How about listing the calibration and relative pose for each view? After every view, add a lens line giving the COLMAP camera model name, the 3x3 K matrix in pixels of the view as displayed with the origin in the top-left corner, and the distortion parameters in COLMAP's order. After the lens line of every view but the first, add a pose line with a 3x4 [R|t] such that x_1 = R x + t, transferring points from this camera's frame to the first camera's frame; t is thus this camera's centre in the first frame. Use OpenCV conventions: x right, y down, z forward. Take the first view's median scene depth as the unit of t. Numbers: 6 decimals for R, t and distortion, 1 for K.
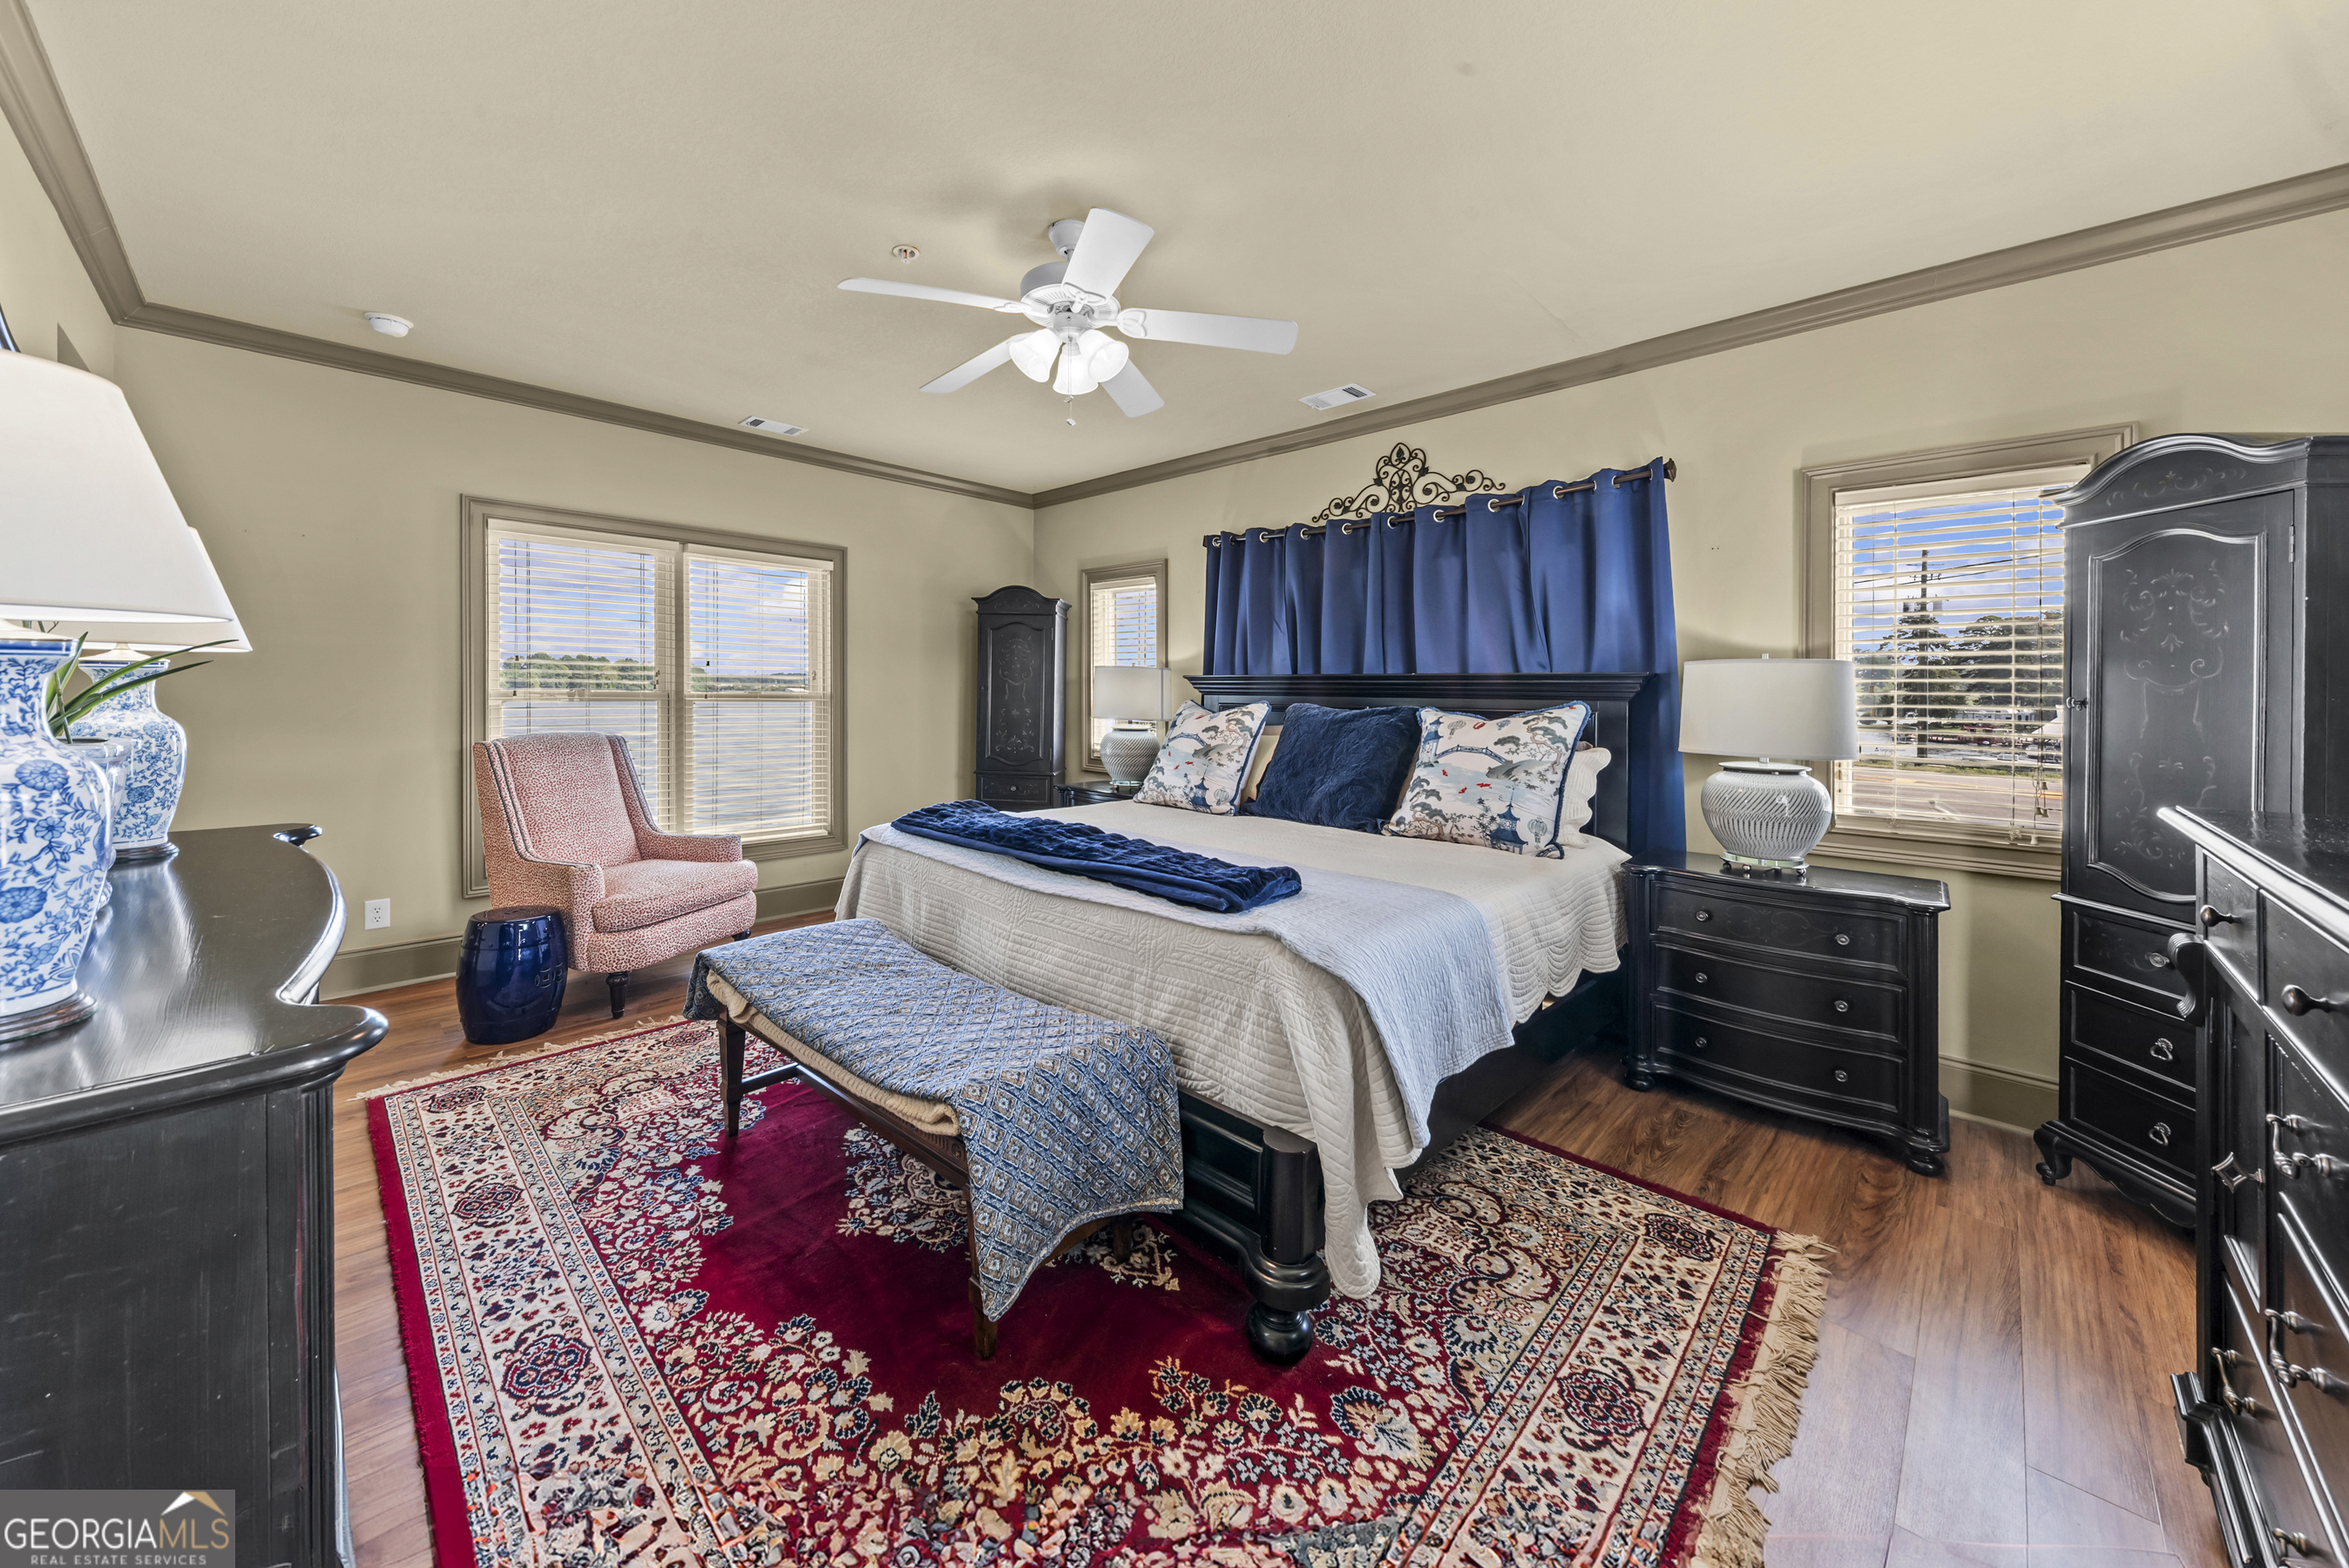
lens RADIAL K [[824.0, 0, 1168.2], [0, 824.0, 690.8], [0, 0, 1]] dist [0.003196, -0.001764]
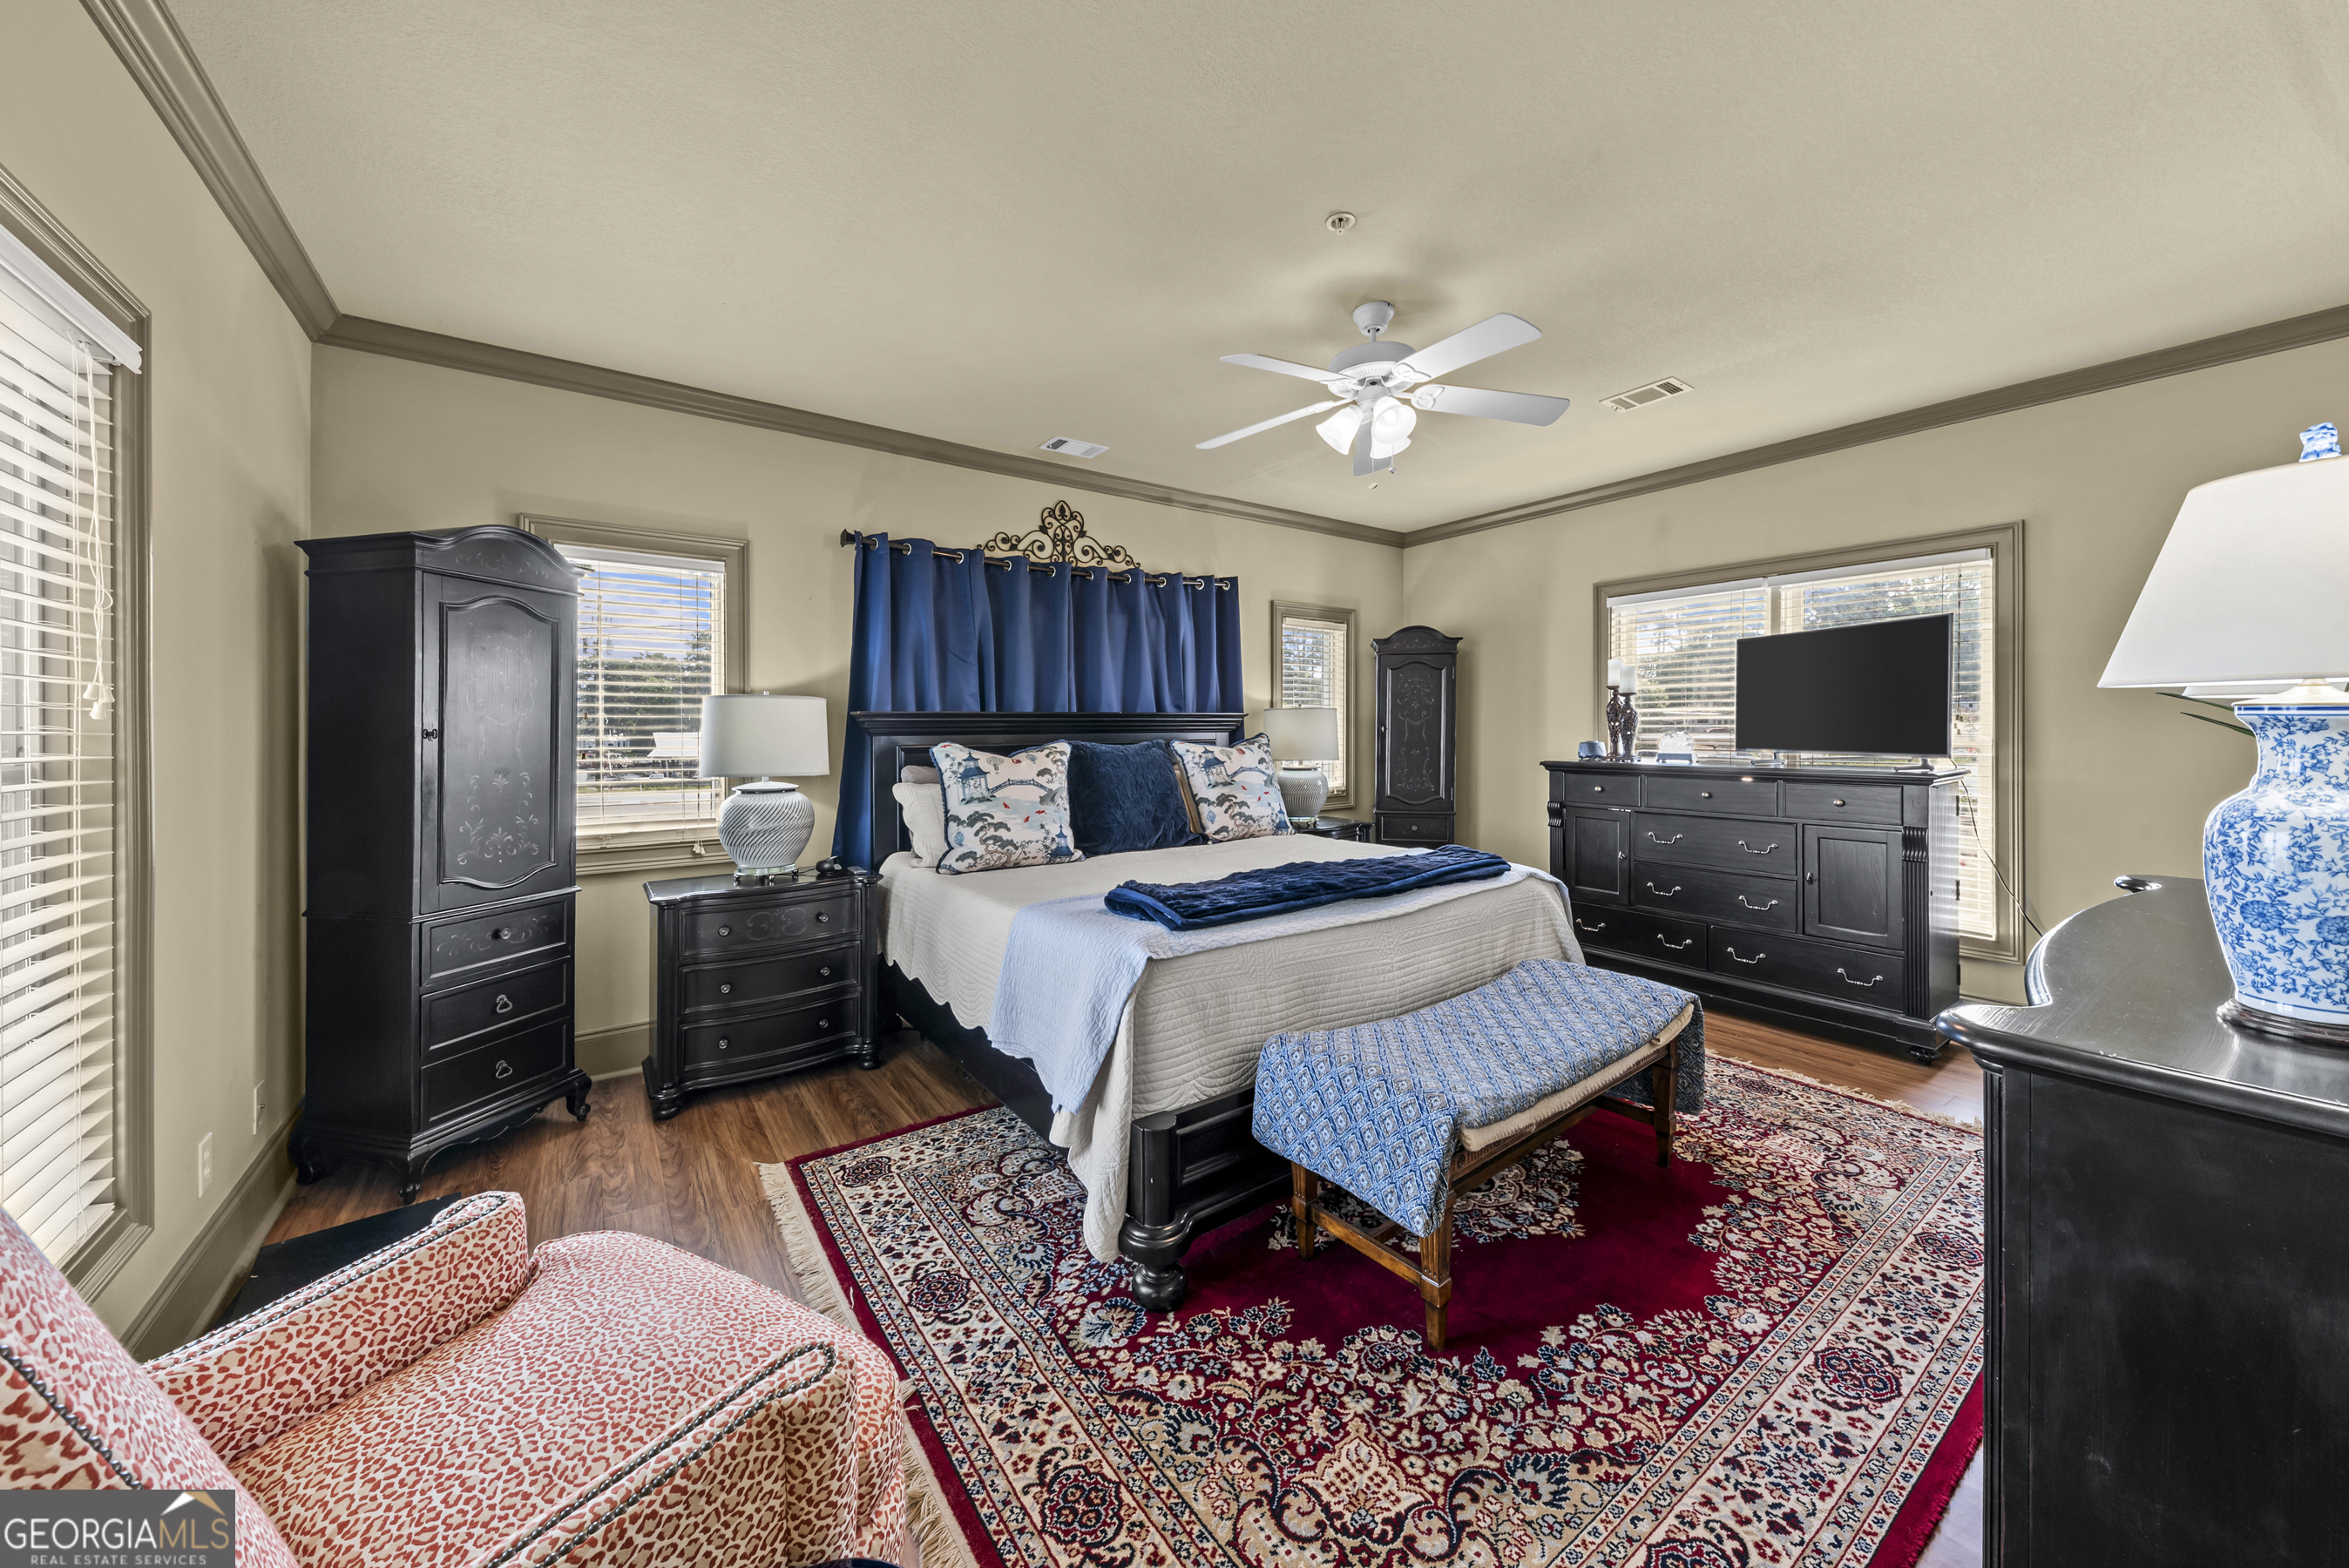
lens RADIAL K [[824.0, 0, 1194.4], [0, 824.0, 718.5], [0, 0, 1]] dist [0.003196, -0.001764]
pose [[0.186811, 0.002123, 0.982394, -1.533484], [0.013467, 0.999898, -0.004721, -0.011057], [-0.982304, 0.014112, 0.186763, 1.280317]]
